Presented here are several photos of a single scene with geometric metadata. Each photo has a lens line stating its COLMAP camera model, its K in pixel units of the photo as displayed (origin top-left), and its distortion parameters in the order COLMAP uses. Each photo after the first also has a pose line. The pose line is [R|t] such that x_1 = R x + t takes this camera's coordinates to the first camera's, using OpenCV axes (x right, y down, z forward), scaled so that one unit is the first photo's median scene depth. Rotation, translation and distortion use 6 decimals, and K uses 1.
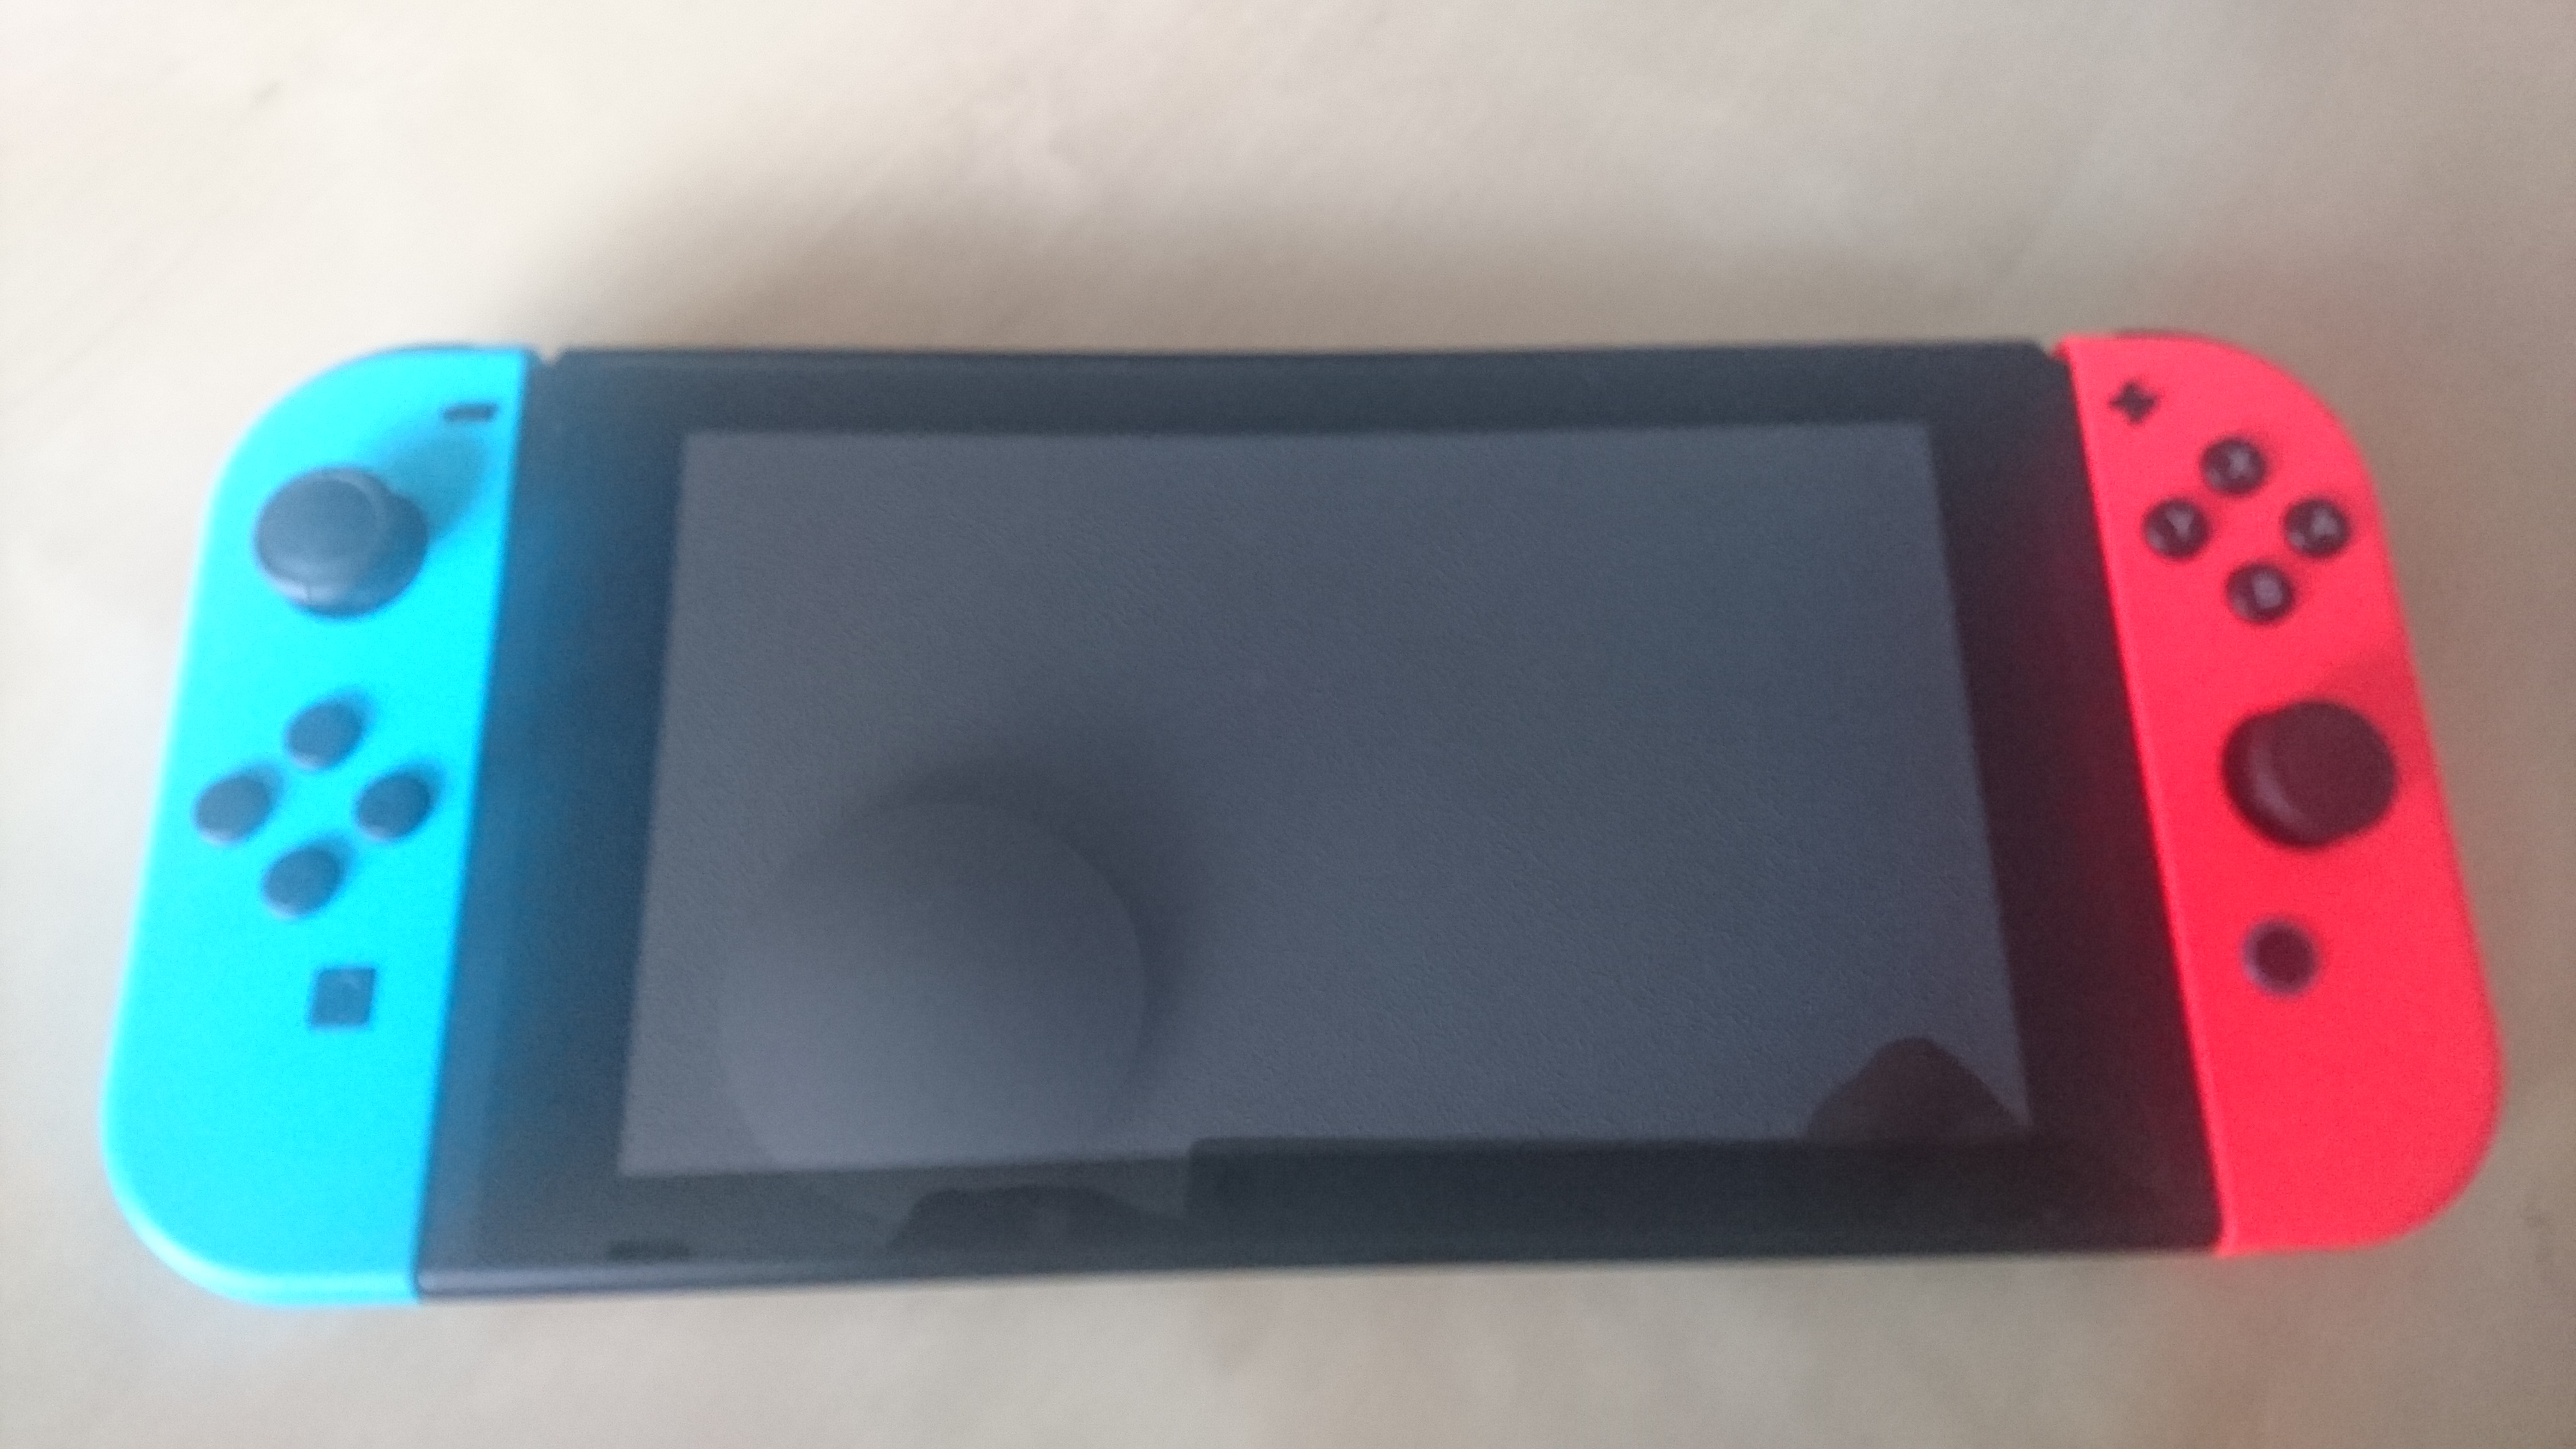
lens RADIAL K [[1701.7, 0, 1288.0], [0, 1701.7, 724.5], [0, 0, 1]] dist [0.005226, -0.017205]
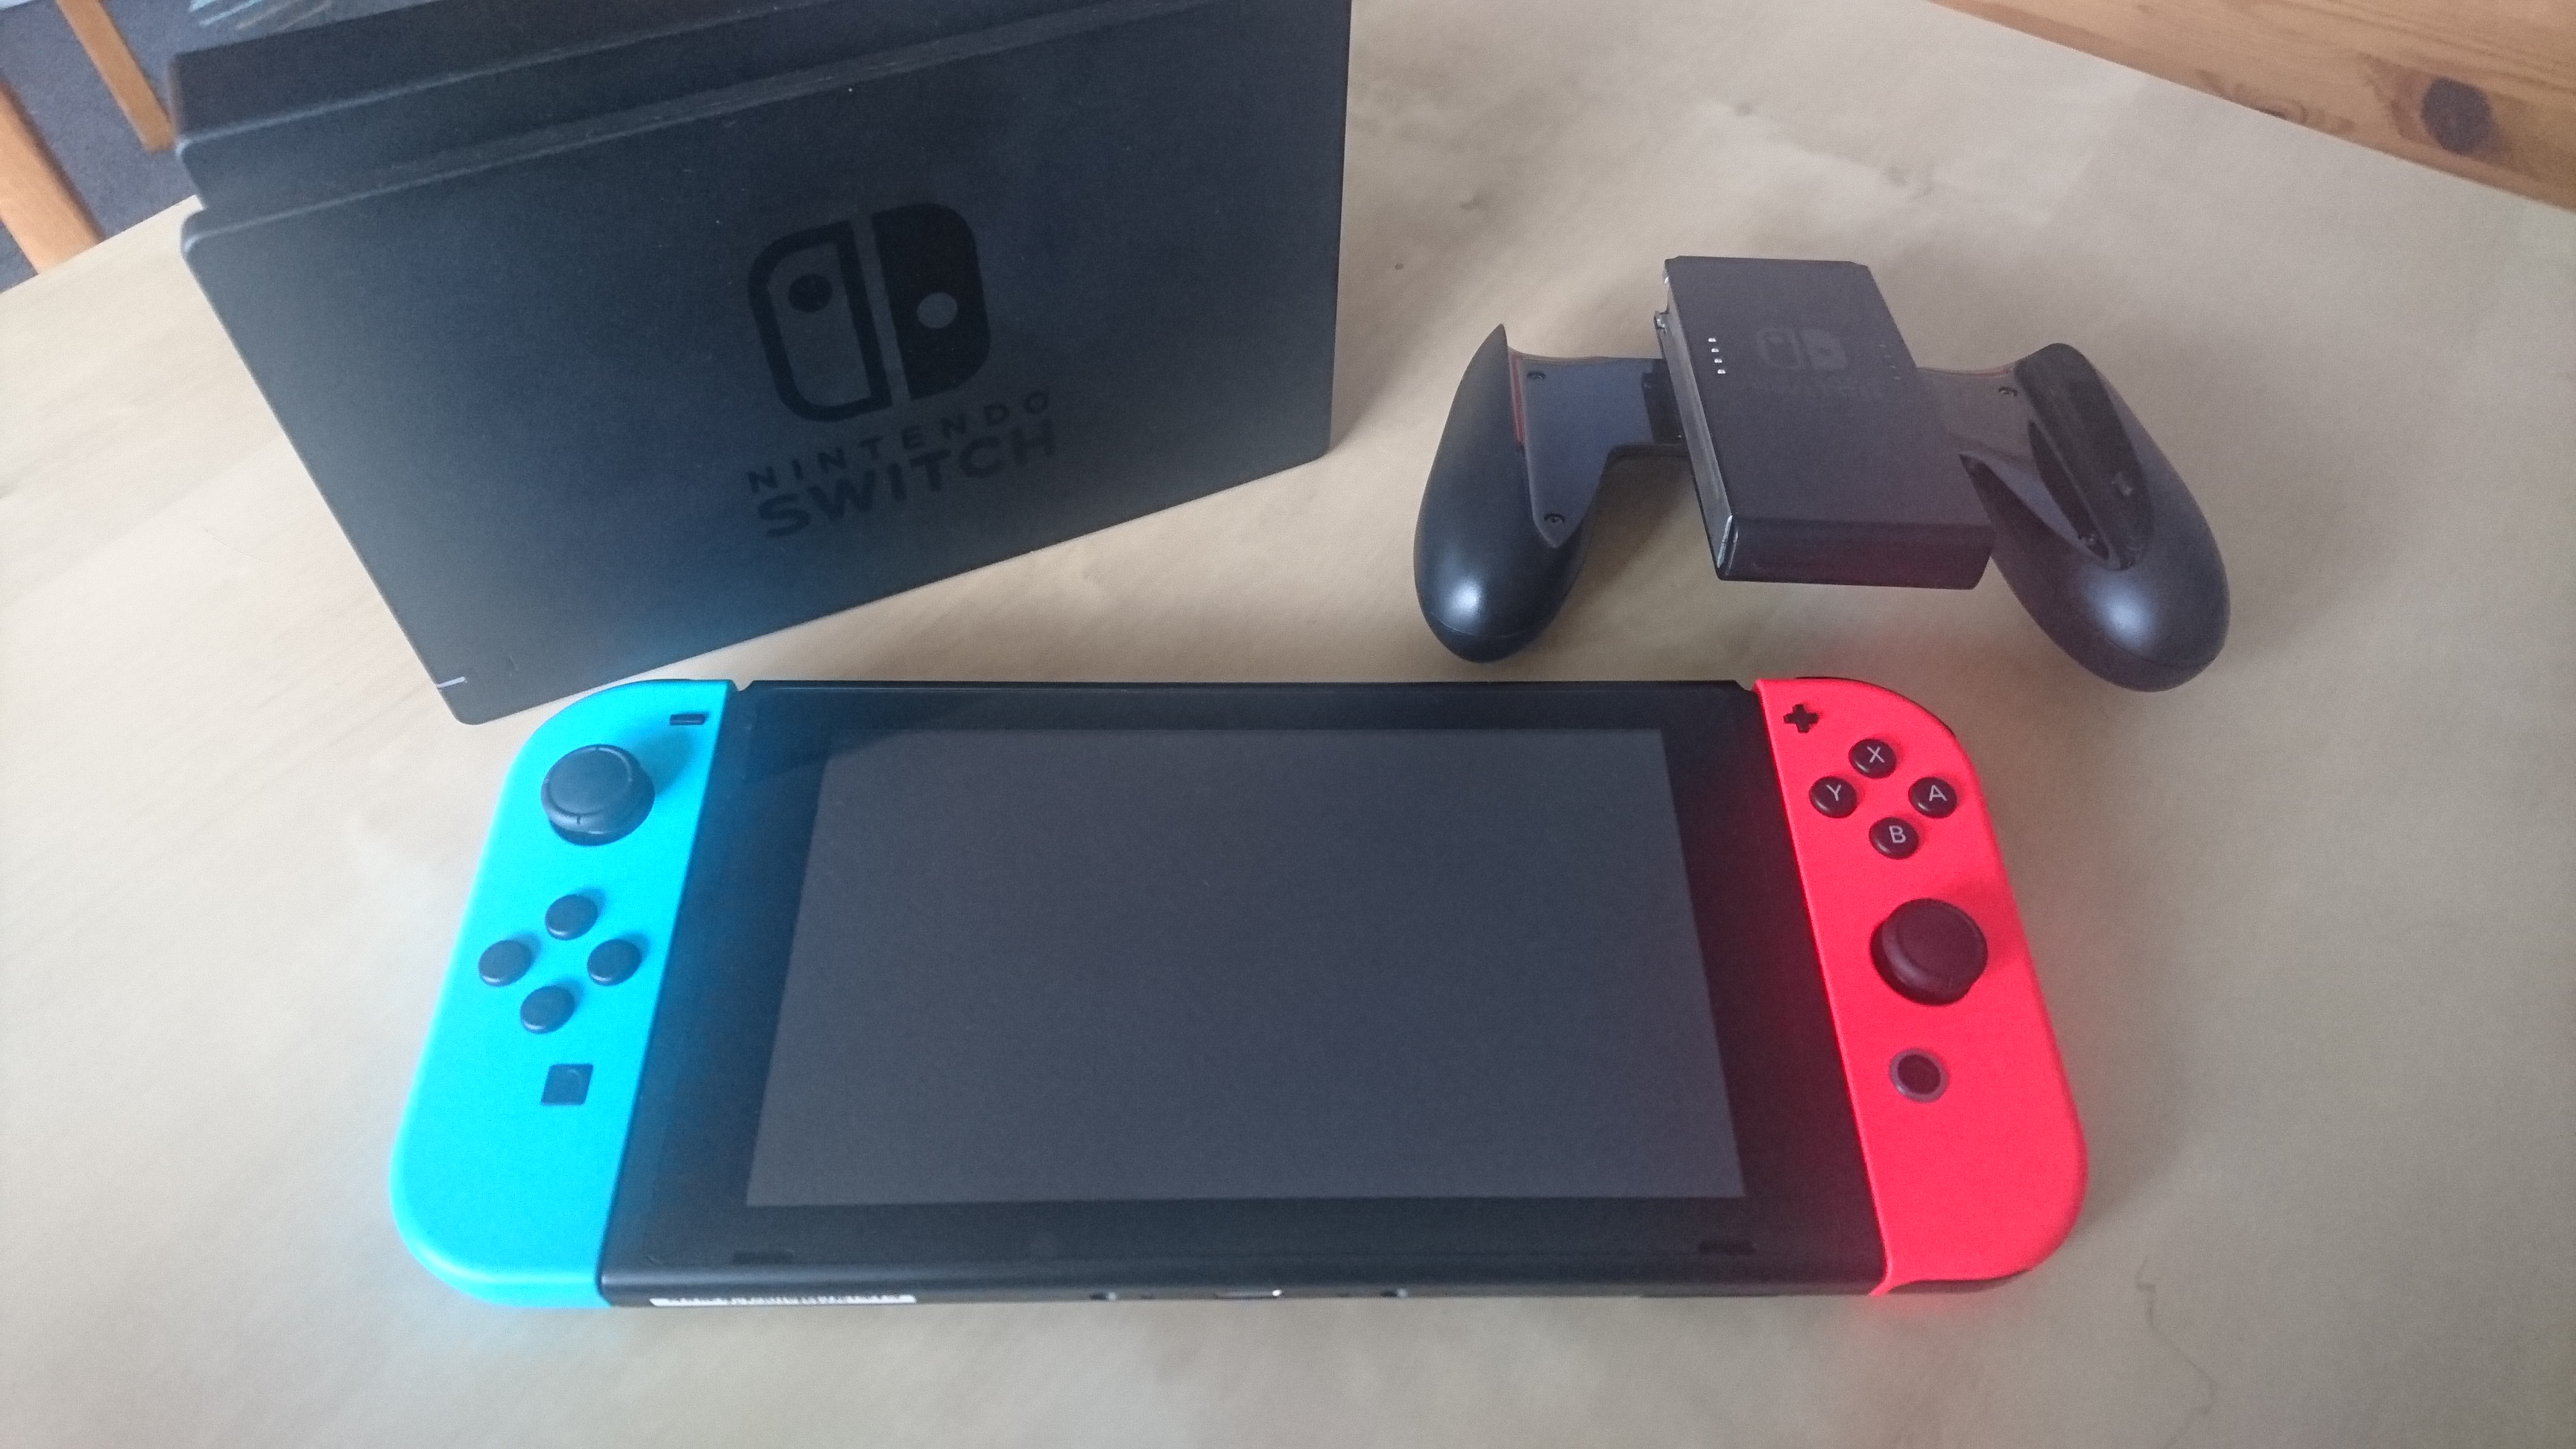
lens RADIAL K [[1701.7, 0, 1288.0], [0, 1701.7, 724.5], [0, 0, 1]] dist [0.005226, -0.017205]
pose [[0.999871, 0.000509, -0.016060, 0.080543], [-0.005392, 0.952169, -0.305526, 0.295643], [0.015136, 0.305573, 0.952048, -0.450325]]
